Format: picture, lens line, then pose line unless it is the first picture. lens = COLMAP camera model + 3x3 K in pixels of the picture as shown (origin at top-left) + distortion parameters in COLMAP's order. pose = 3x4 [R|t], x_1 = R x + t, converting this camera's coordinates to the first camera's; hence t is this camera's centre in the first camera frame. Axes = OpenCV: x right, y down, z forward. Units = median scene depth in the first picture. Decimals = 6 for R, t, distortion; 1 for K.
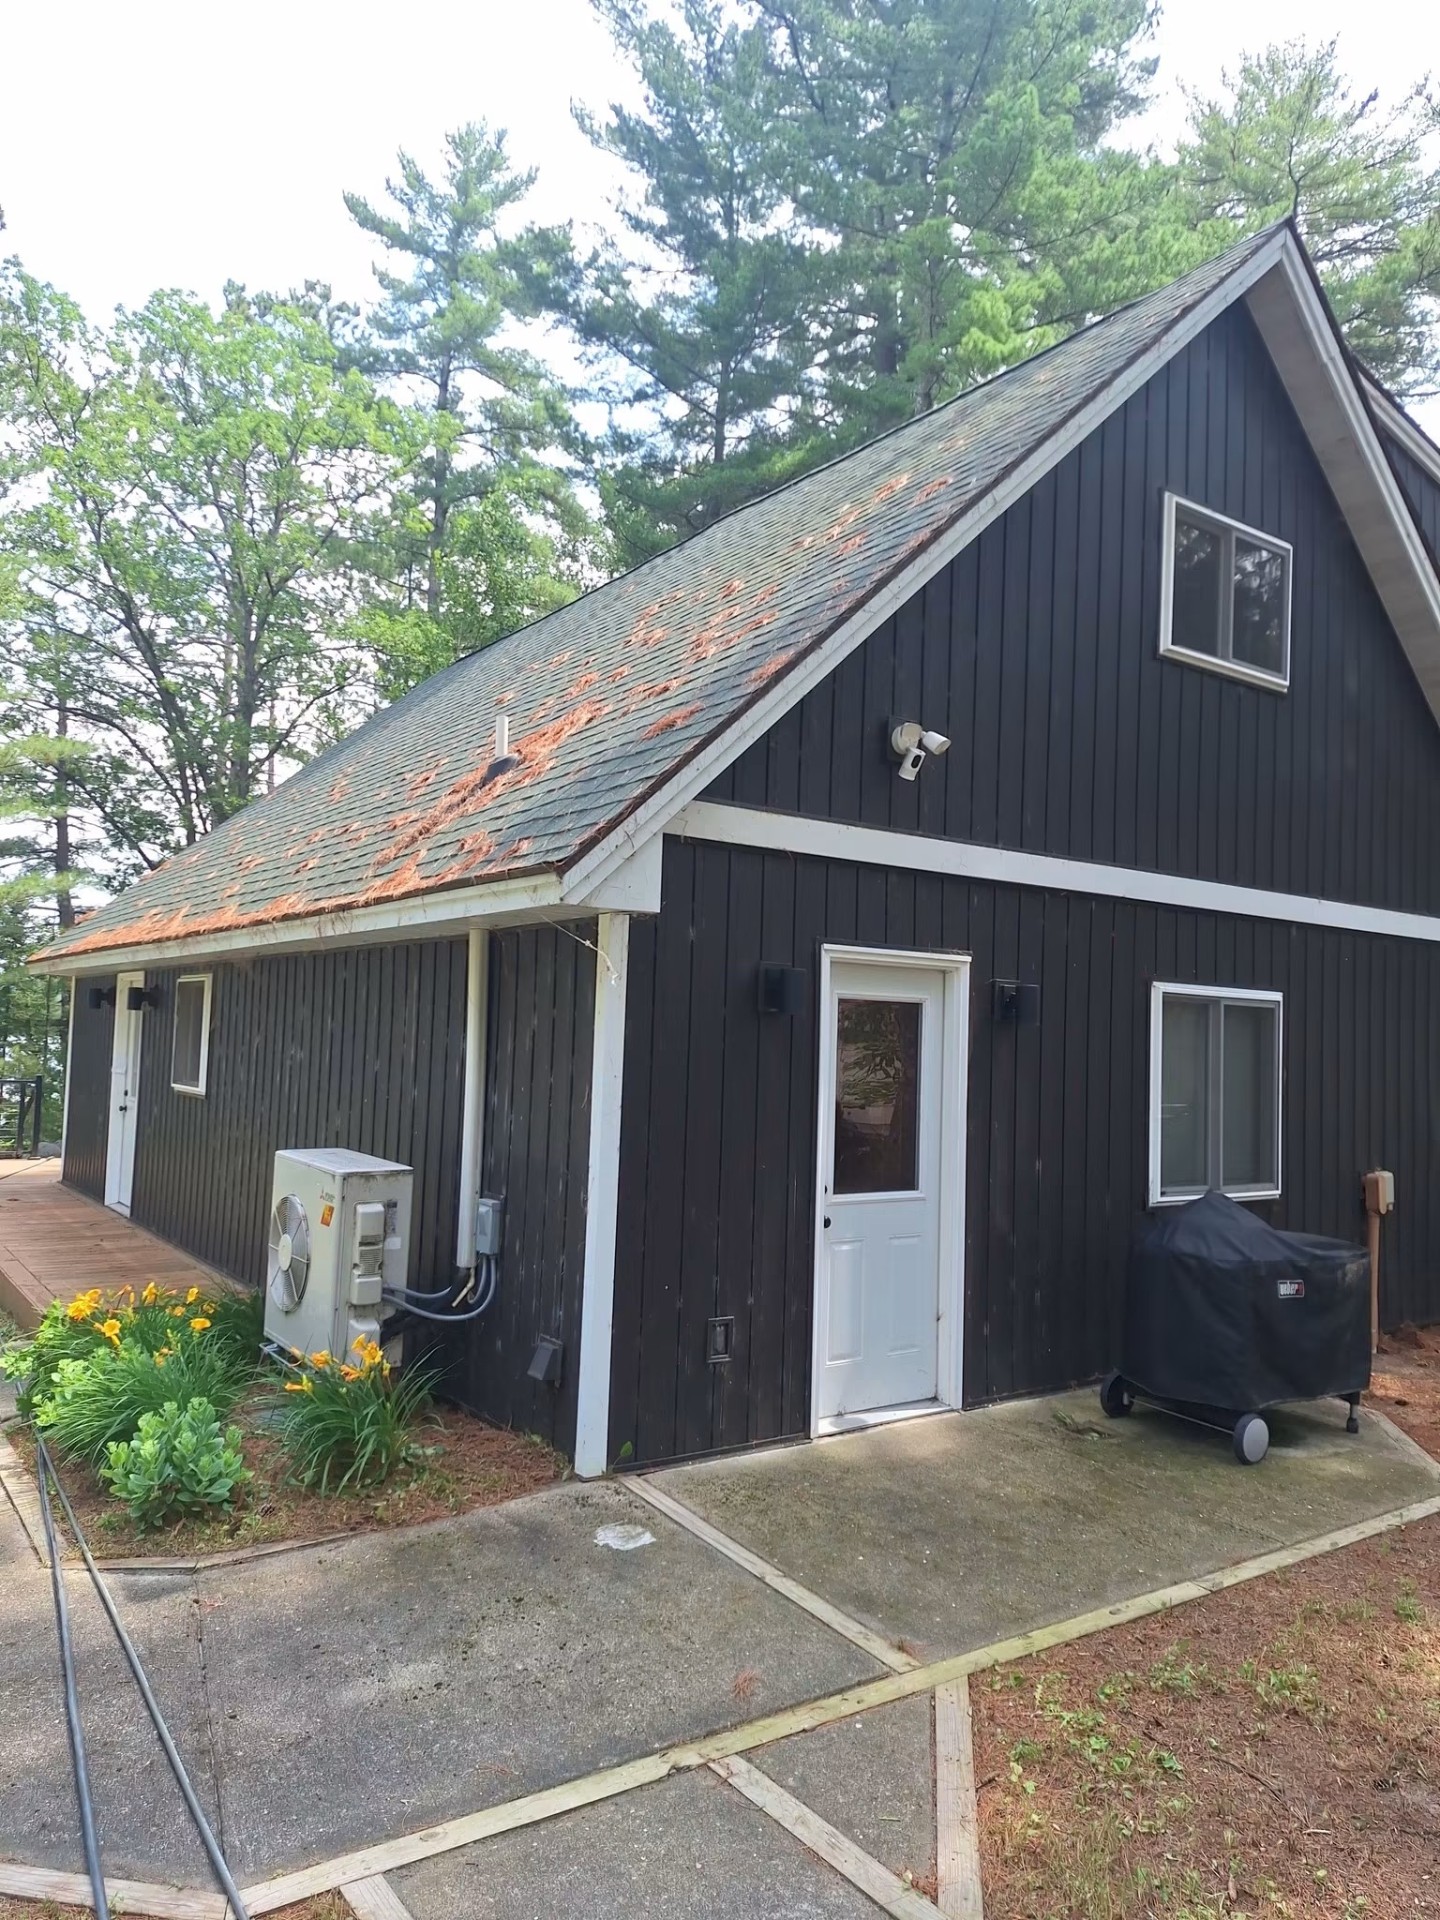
lens RADIAL K [[1340.0, 0, 720.0], [0, 1340.0, 960.0], [0, 0, 1]] dist [0.004535, -0.000664]
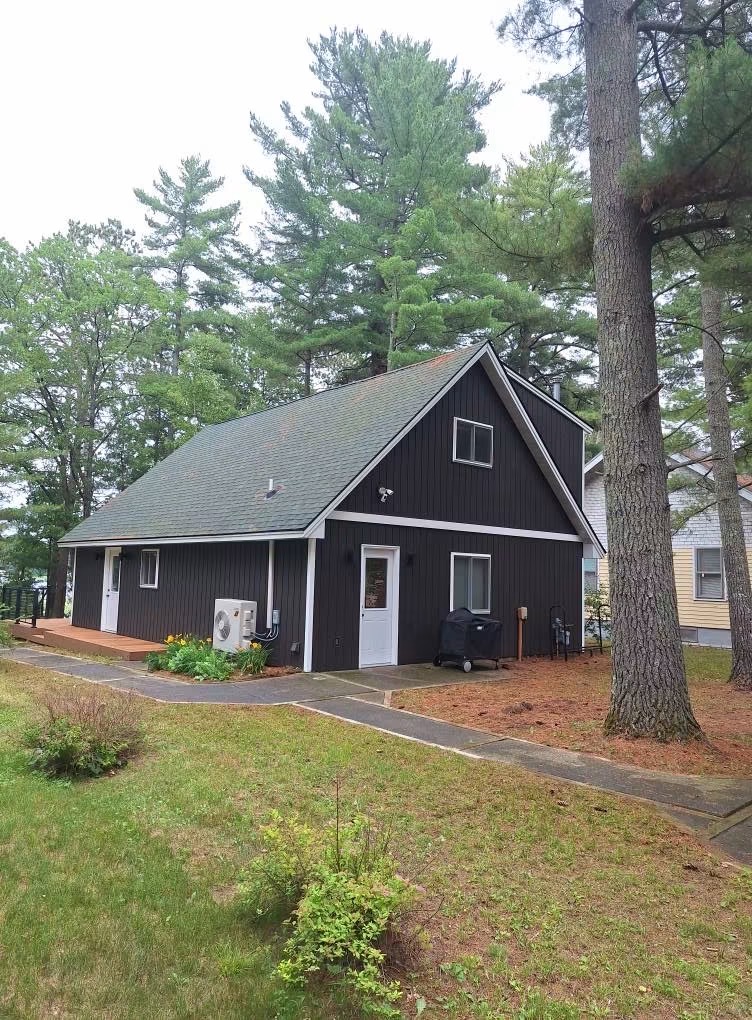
lens RADIAL K [[696.6, 0, 376.0], [0, 696.6, 510.0], [0, 0, 1]] dist [0.001609, -0.002241]
pose [[0.993500, 0.001370, 0.113820, -0.088931], [0.002203, 0.999509, -0.031259, -0.037093], [-0.113807, 0.031306, 0.993010, -0.809646]]
